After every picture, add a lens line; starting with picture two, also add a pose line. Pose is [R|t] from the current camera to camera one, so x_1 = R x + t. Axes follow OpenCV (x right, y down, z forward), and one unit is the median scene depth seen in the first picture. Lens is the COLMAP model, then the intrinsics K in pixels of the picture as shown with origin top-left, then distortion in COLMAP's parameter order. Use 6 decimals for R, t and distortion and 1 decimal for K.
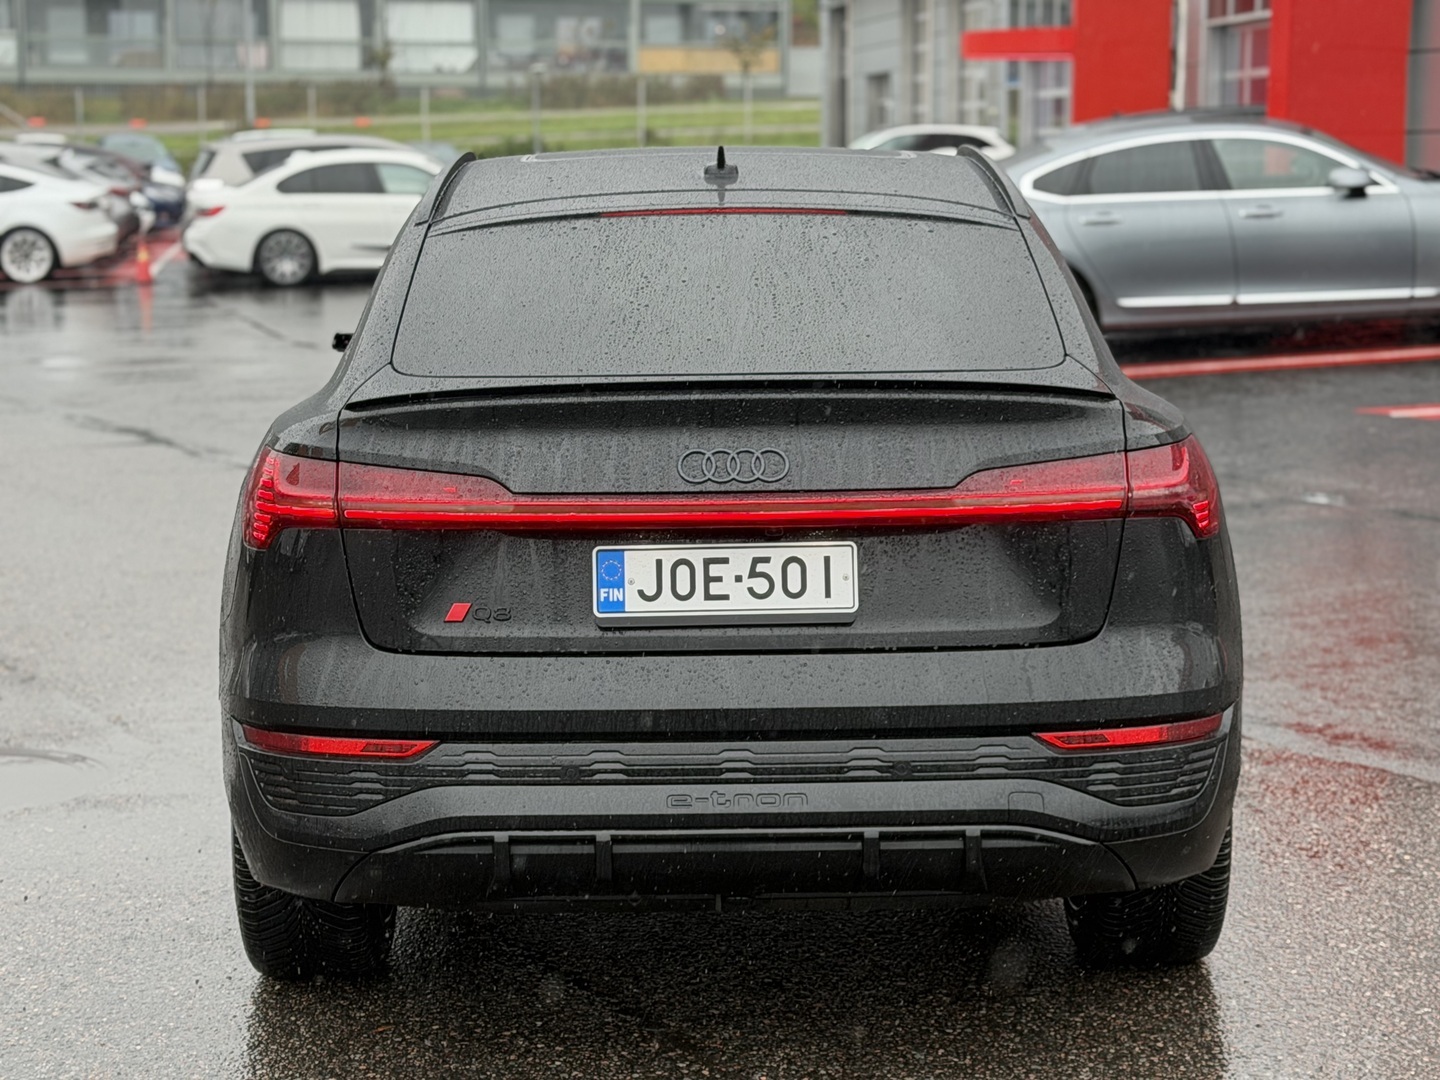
lens RADIAL K [[2833.8, 0, 725.7], [0, 2833.8, 538.7], [0, 0, 1]] dist [0.205141, 0.000000]
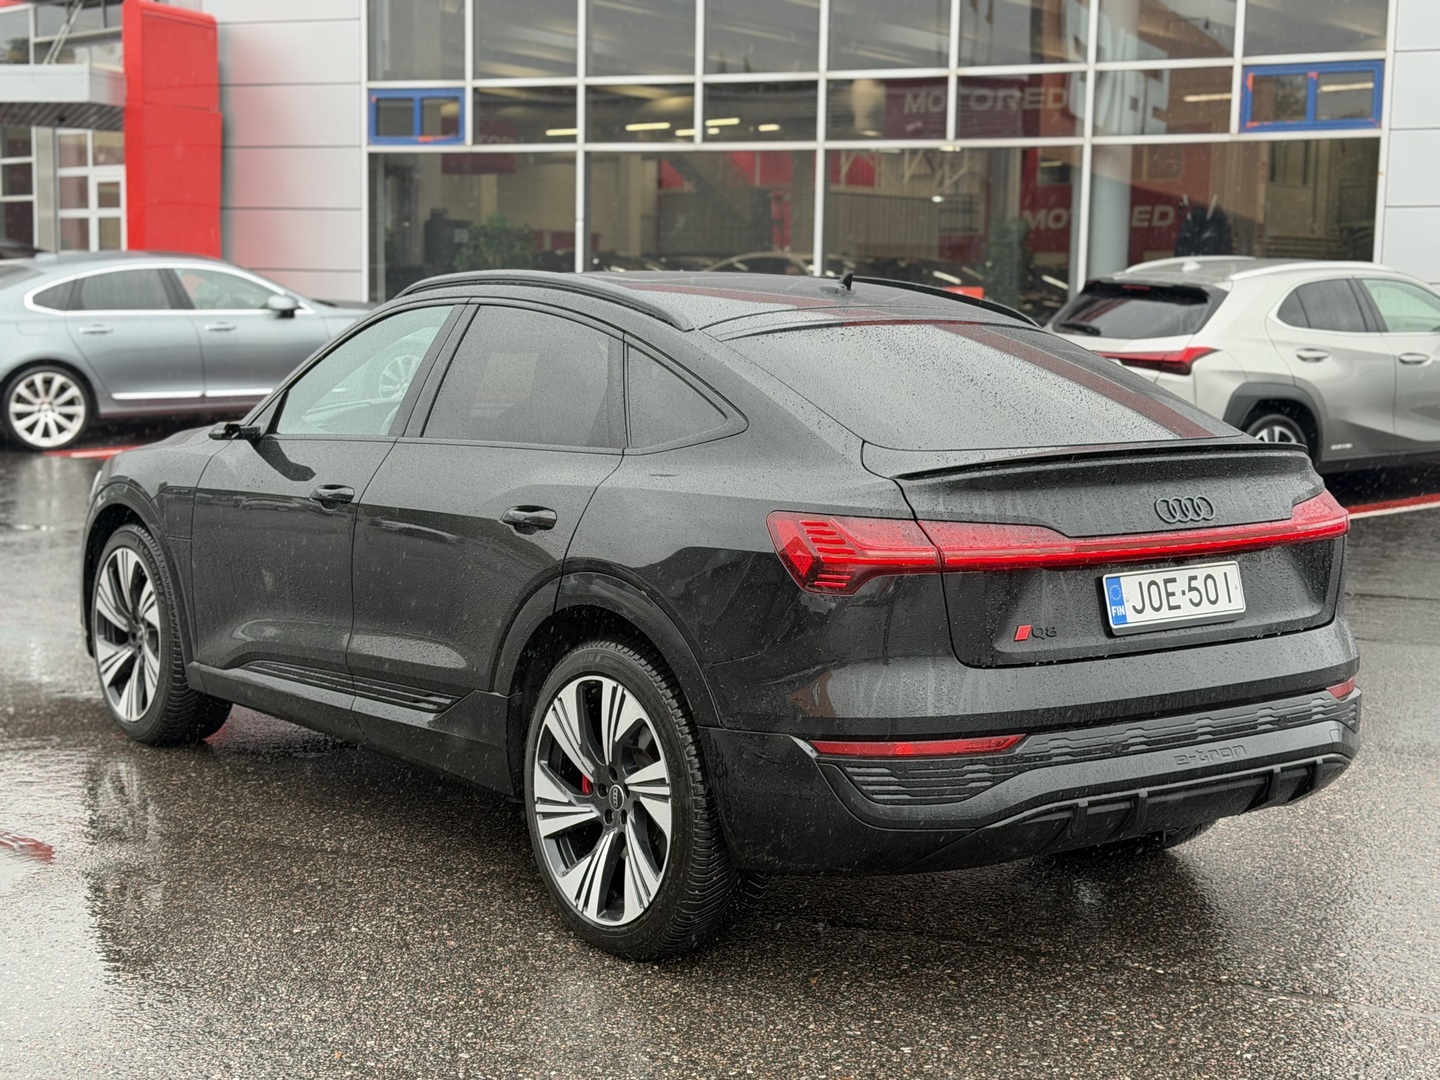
lens RADIAL K [[2150.5, 0, 711.1], [0, 2150.5, 529.2], [0, 0, 1]] dist [0.097858, 0.000000]
pose [[0.808666, -0.045056, 0.586540, -0.779026], [0.057617, 0.998335, -0.002747, -0.026200], [-0.585440, 0.036016, 0.809916, 0.294713]]
